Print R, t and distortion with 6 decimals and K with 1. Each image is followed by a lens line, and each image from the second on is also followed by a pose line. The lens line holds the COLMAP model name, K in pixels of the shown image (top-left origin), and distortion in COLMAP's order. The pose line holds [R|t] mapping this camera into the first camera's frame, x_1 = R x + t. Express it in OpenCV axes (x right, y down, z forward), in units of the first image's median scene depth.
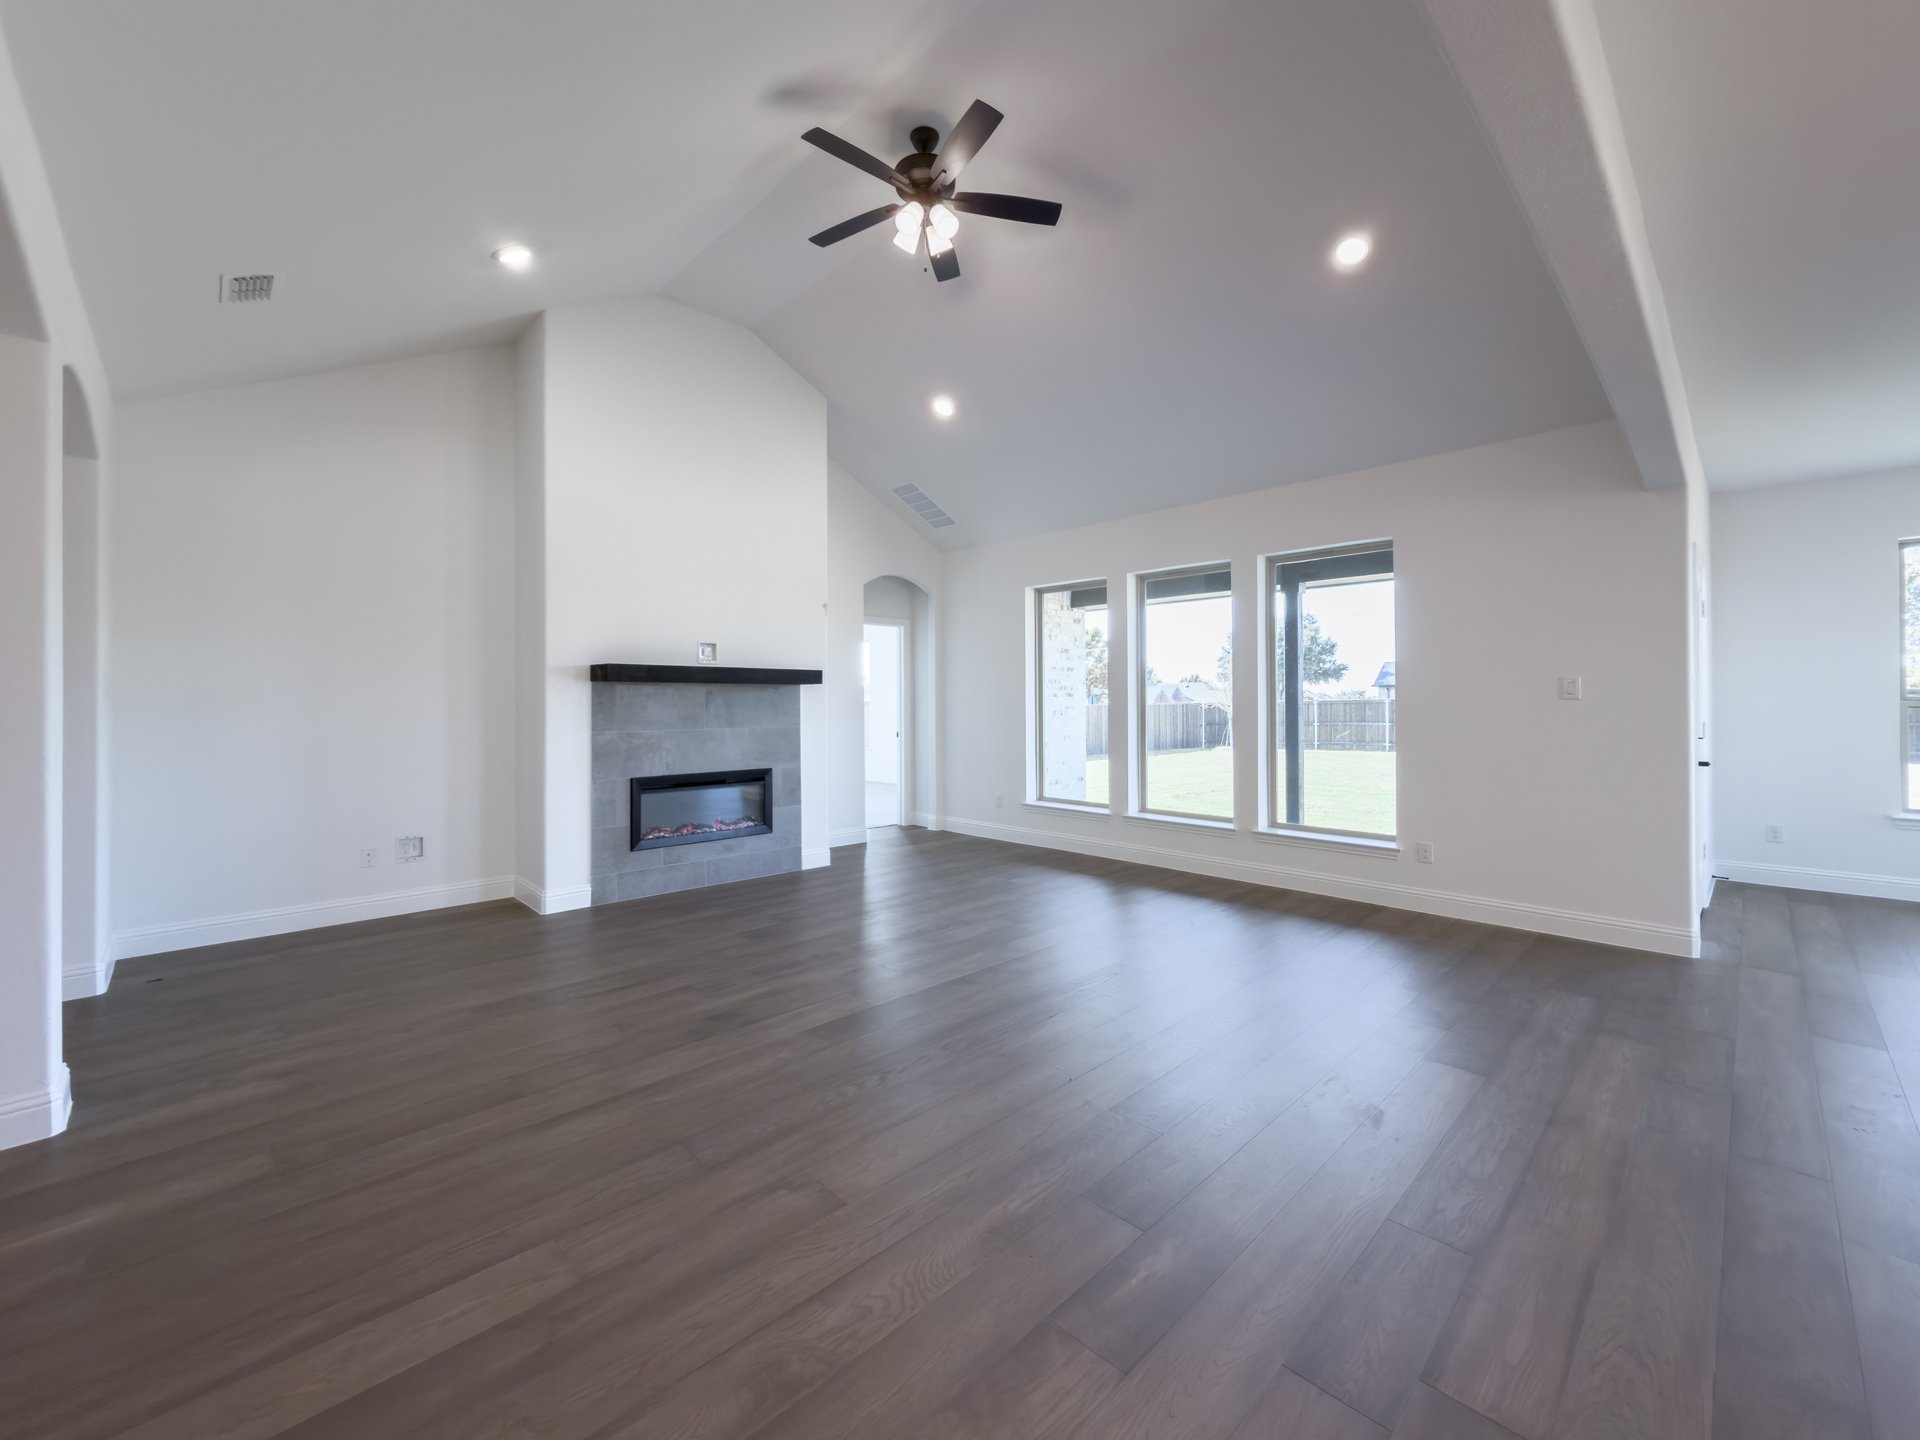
lens RADIAL K [[777.5, 0, 959.2], [0, 777.5, 697.8], [0, 0, 1]] dist [-0.000333, 0.000029]
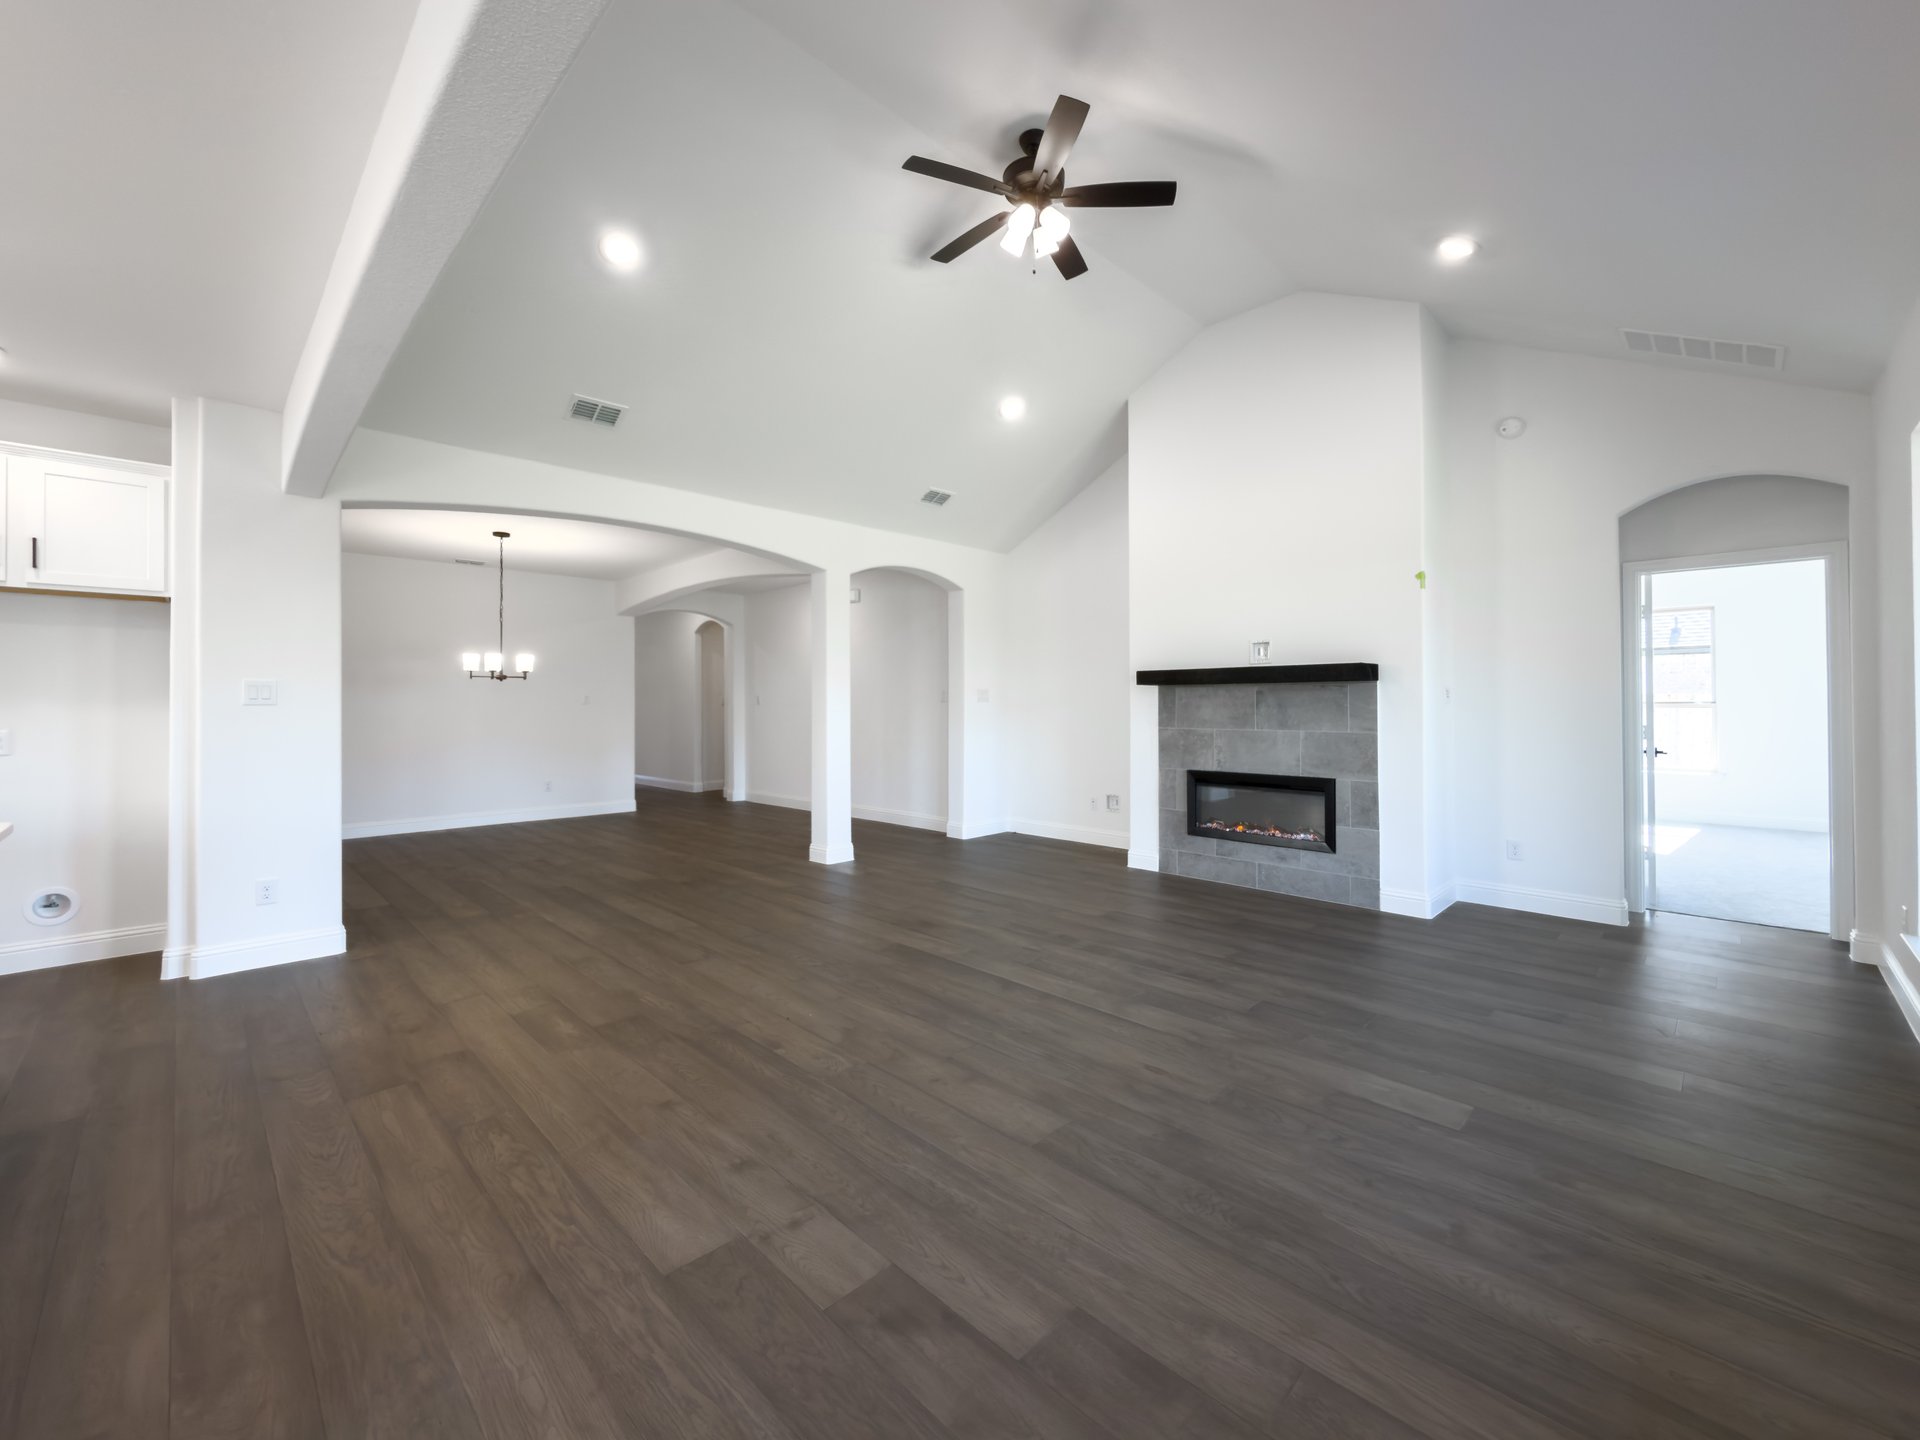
lens RADIAL K [[777.5, 0, 959.2], [0, 777.5, 697.8], [0, 0, 1]] dist [-0.000333, 0.000029]
pose [[0.013309, -0.005738, -0.999895, 0.654200], [0.008267, 0.999950, -0.005629, 0.001933], [0.999877, -0.008191, 0.013356, 0.606321]]
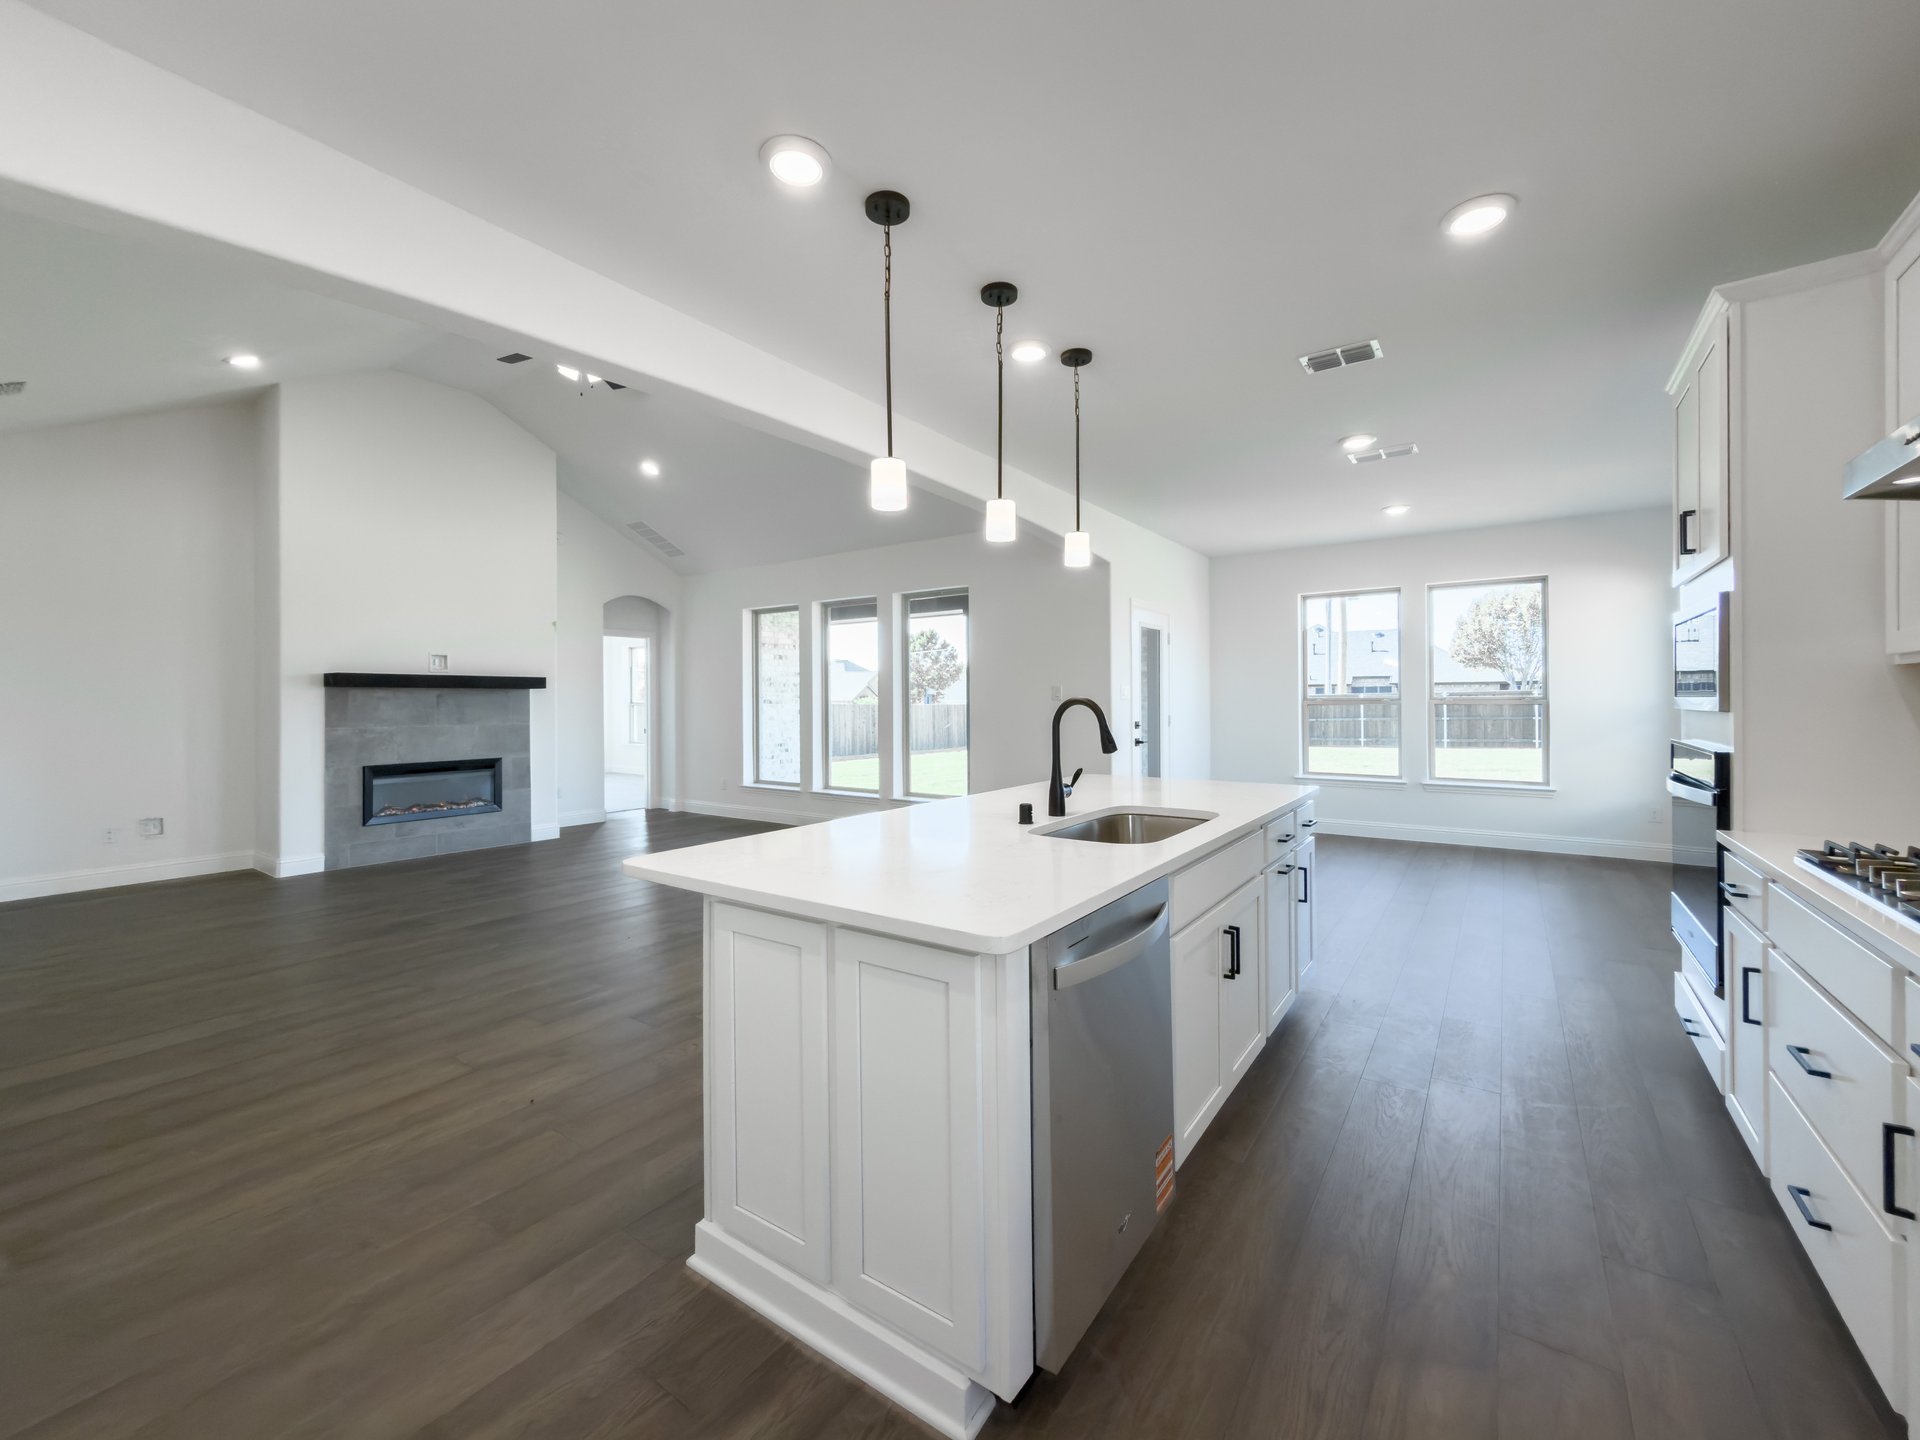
lens RADIAL K [[777.5, 0, 959.2], [0, 777.5, 697.8], [0, 0, 1]] dist [-0.000333, 0.000029]
pose [[0.982732, -0.000823, 0.185035, 0.250443], [0.000771, 1.000000, 0.000350, -0.003300], [-0.185035, -0.000201, 0.982732, -0.343251]]
